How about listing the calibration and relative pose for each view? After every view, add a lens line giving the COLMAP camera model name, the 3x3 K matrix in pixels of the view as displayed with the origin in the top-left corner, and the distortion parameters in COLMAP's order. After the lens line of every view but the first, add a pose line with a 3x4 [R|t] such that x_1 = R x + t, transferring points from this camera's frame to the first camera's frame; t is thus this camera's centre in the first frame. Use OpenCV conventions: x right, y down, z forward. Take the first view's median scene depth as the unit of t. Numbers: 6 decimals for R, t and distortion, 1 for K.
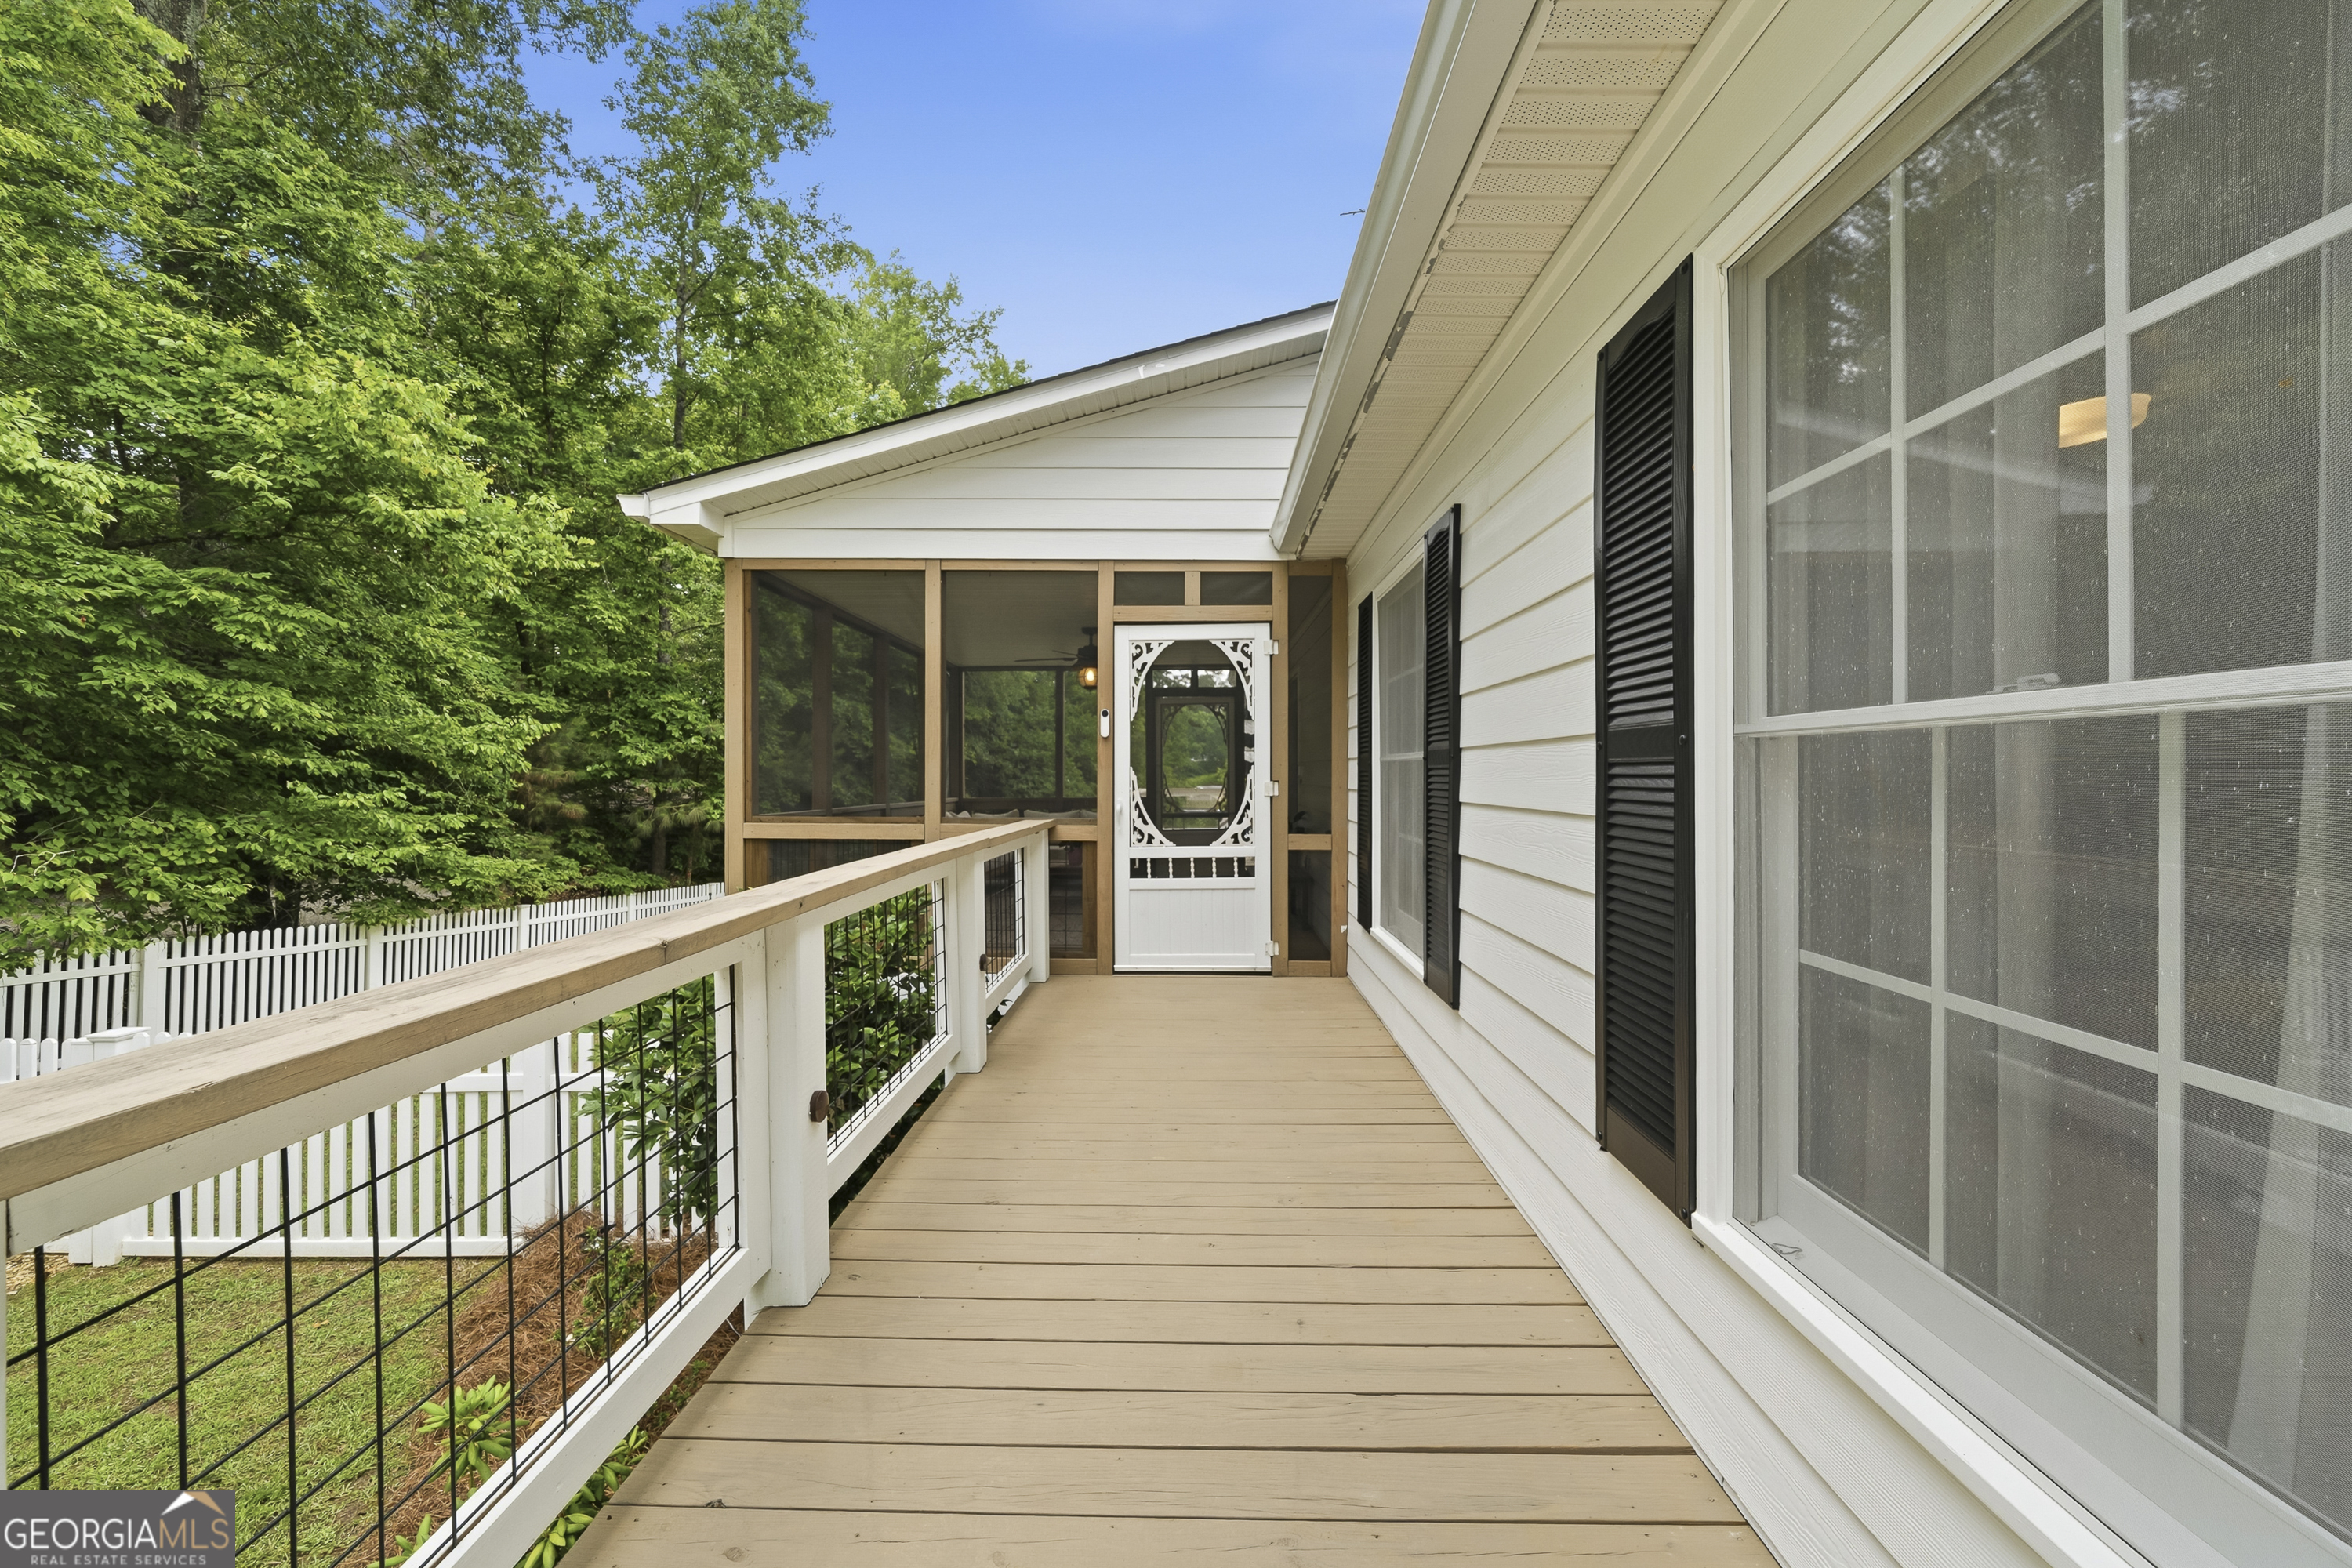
lens RADIAL K [[876.3, 0, 1167.6], [0, 876.3, 777.2], [0, 0, 1]] dist [-0.006772, 0.000678]
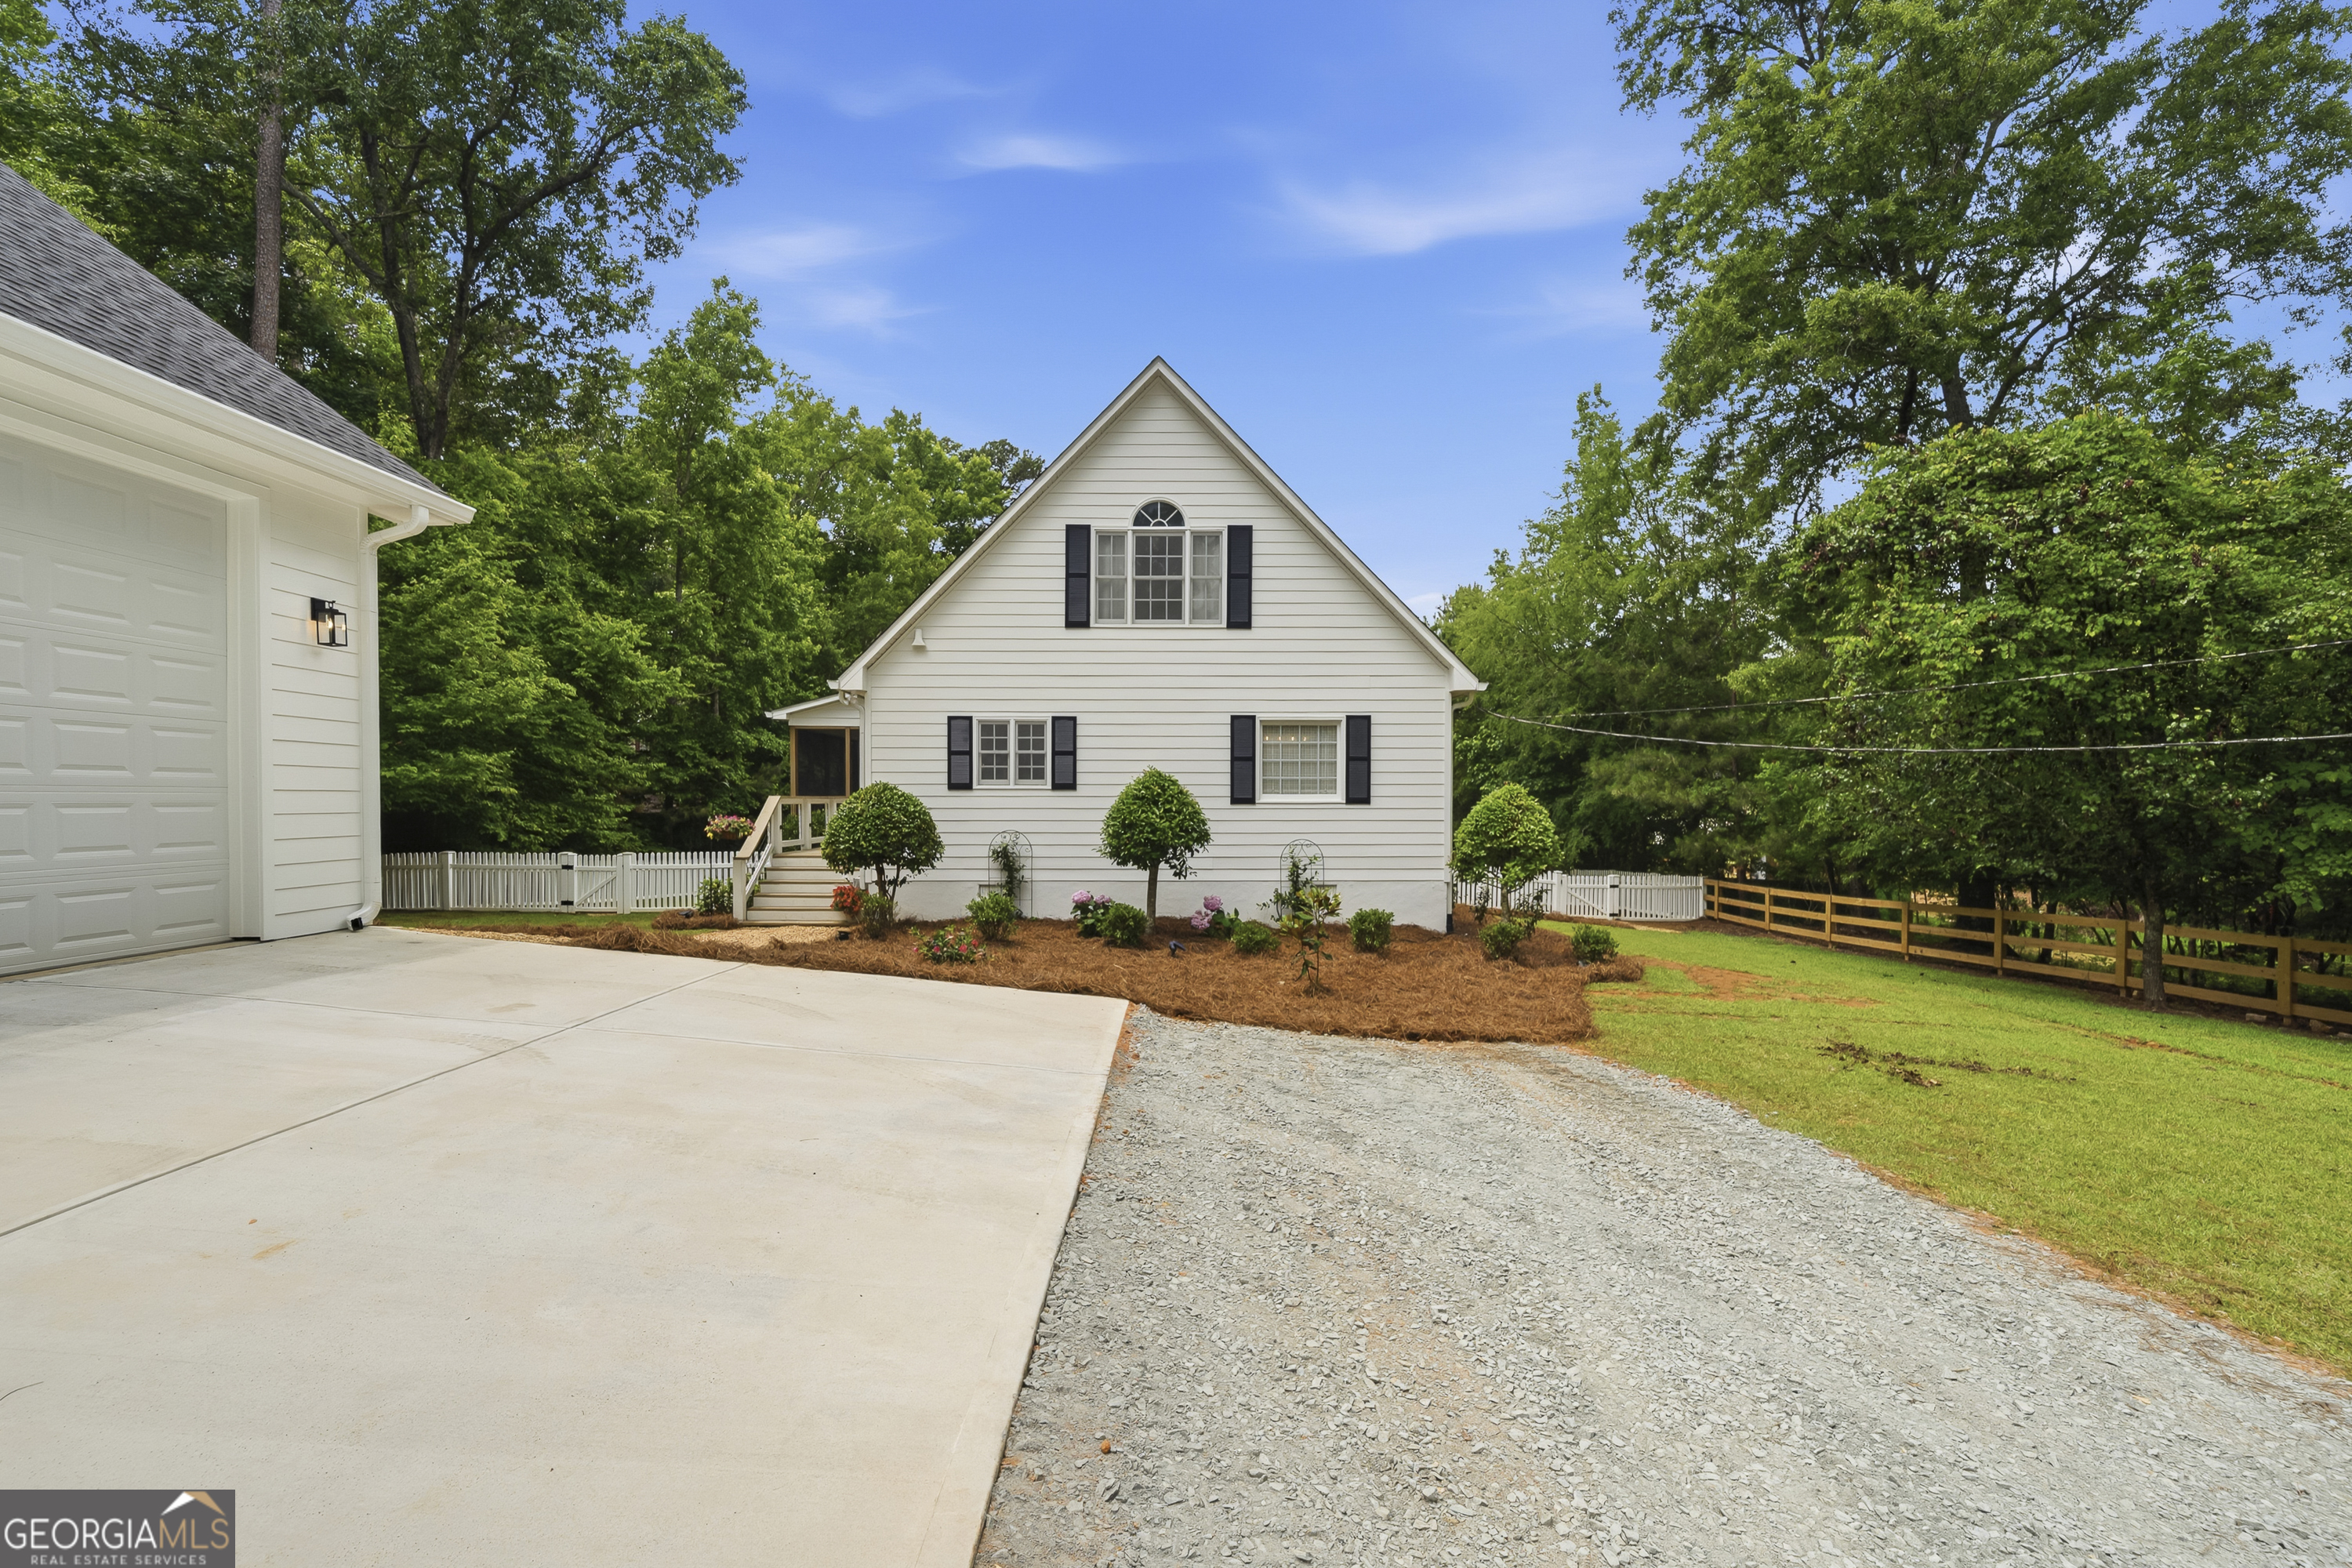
lens RADIAL K [[1024.6, 0, 1158.6], [0, 1024.6, 818.5], [0, 0, 1]] dist [-0.002625, -0.000205]
pose [[0.999027, -0.002117, 0.044062, 0.843149], [0.001283, 0.999820, 0.018933, 0.059474], [-0.044094, -0.018858, 0.998849, -3.352562]]
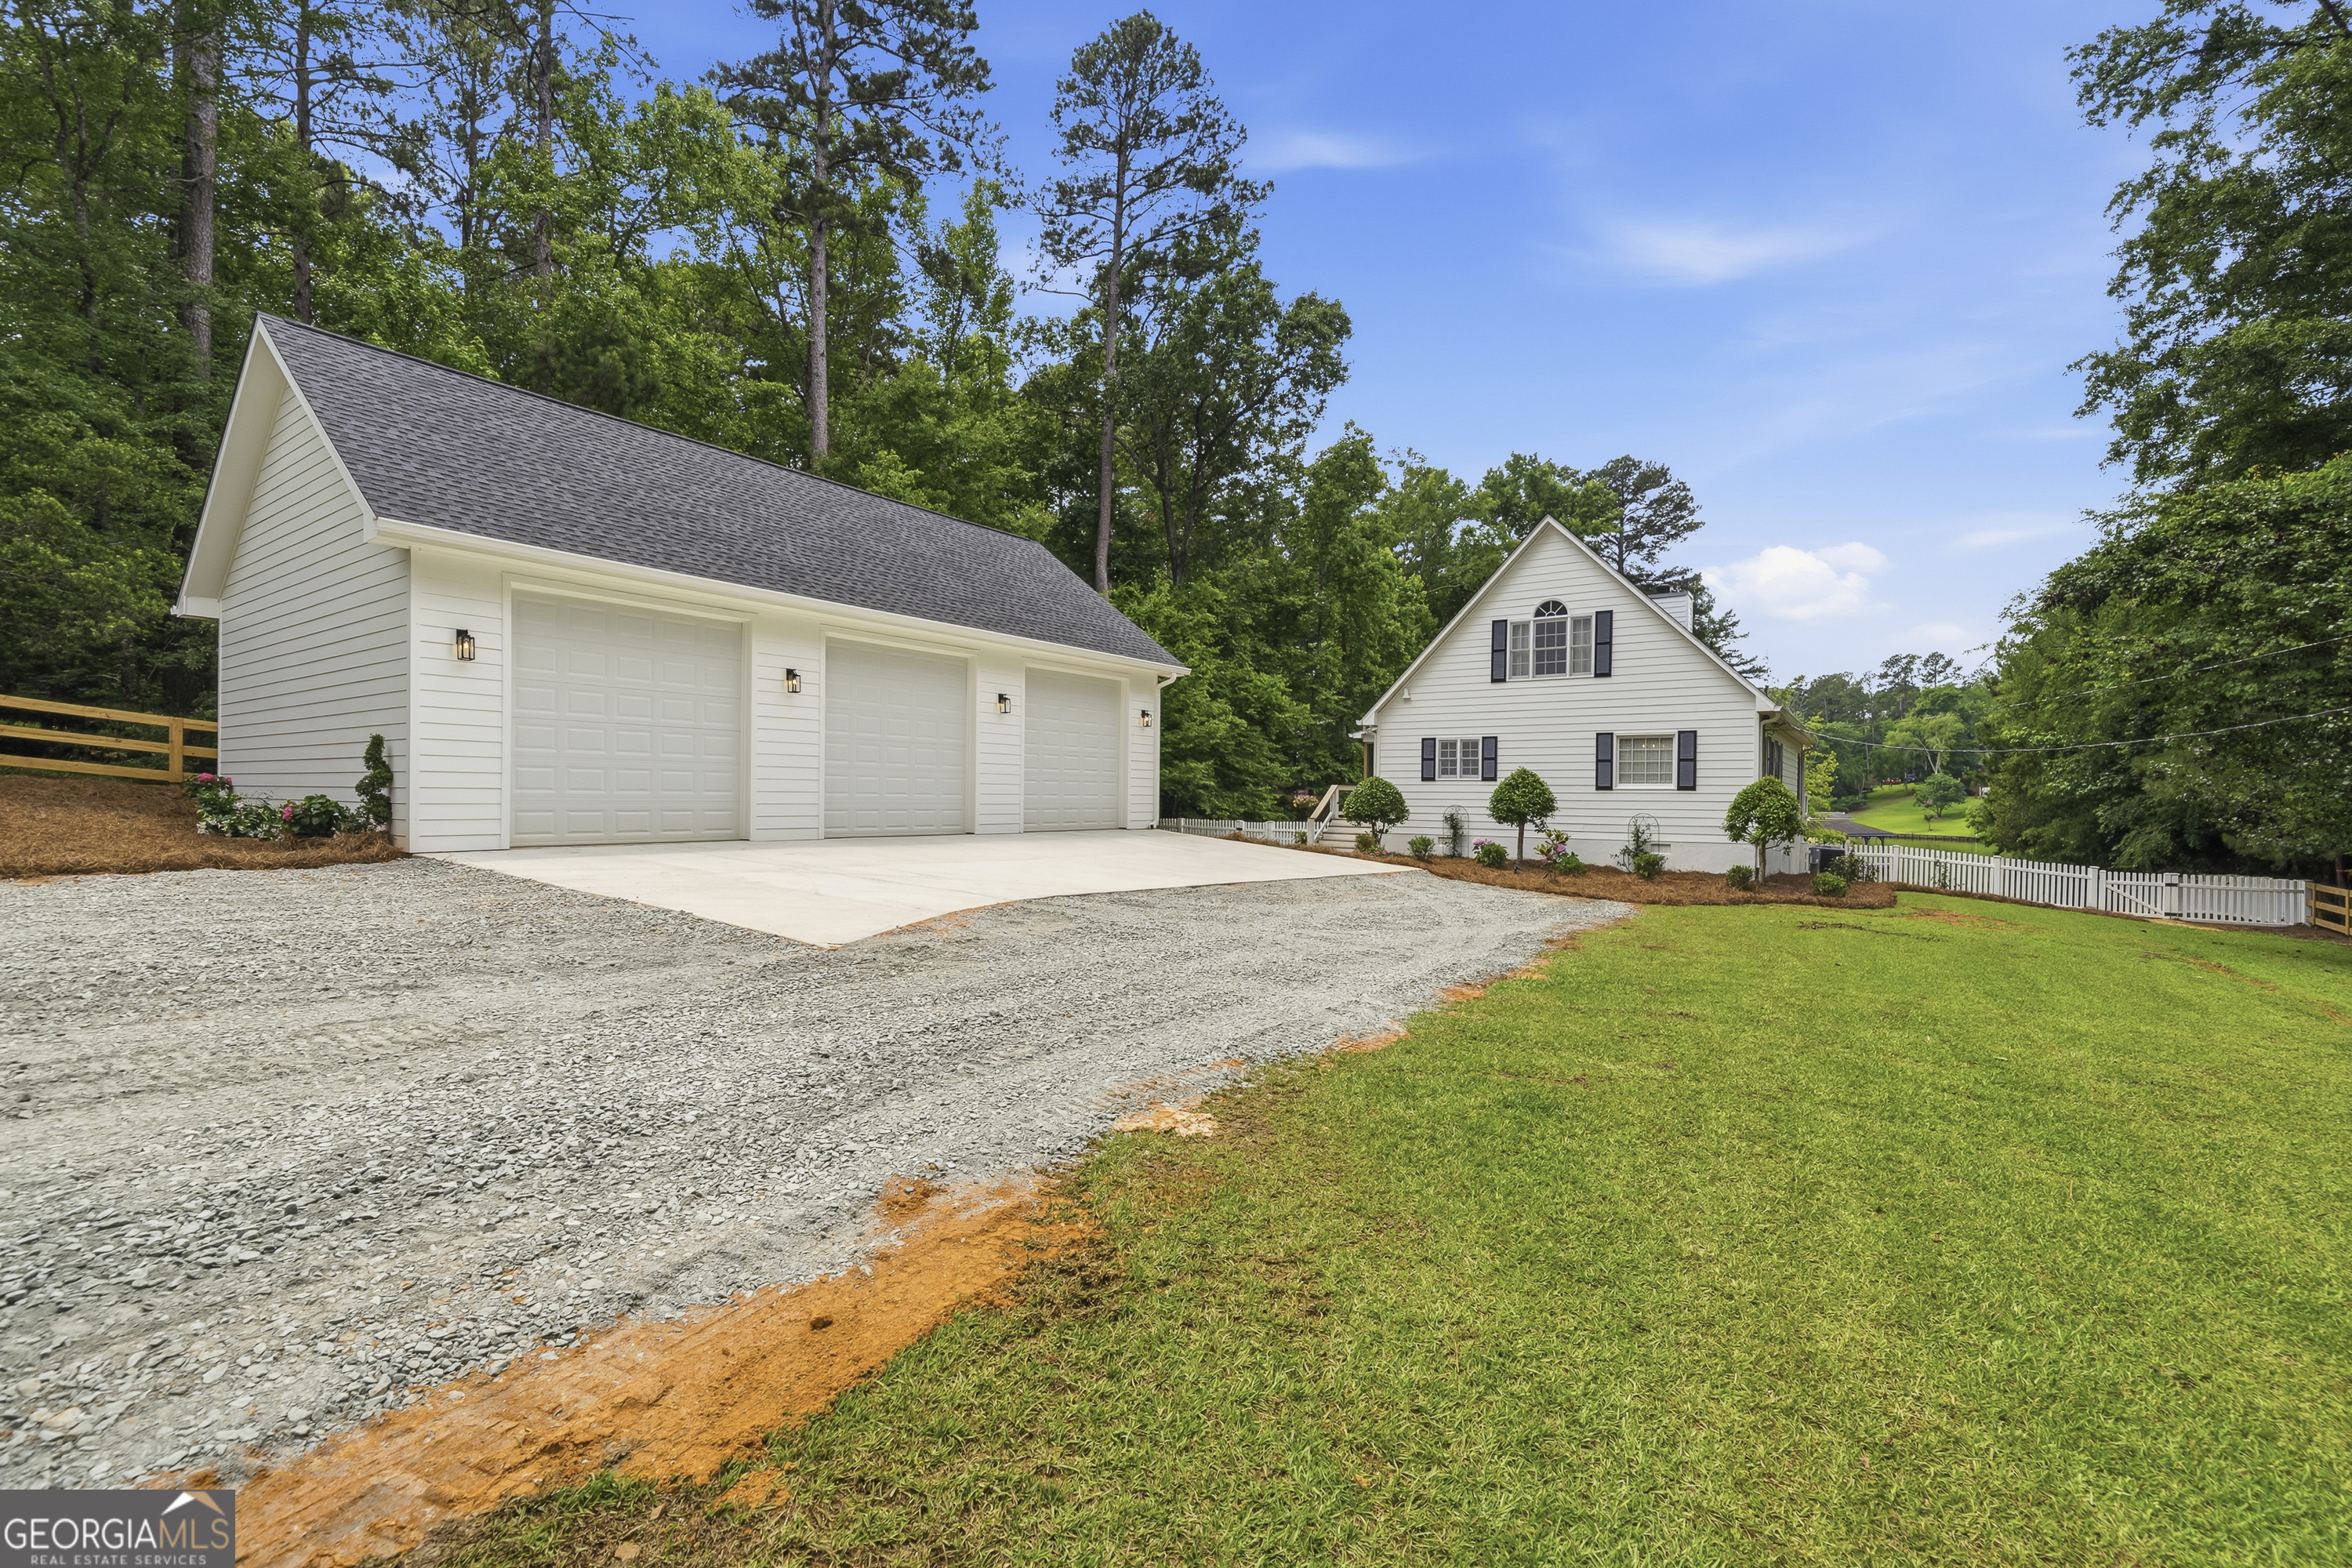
lens RADIAL K [[1024.6, 0, 1175.1], [0, 1024.6, 797.4], [0, 0, 1]] dist [-0.002625, -0.000205]
pose [[0.841994, 0.007671, -0.539432, 2.043789], [-0.009963, 0.999949, -0.001332, 0.129954], [0.539394, 0.006495, 0.842028, -5.247516]]
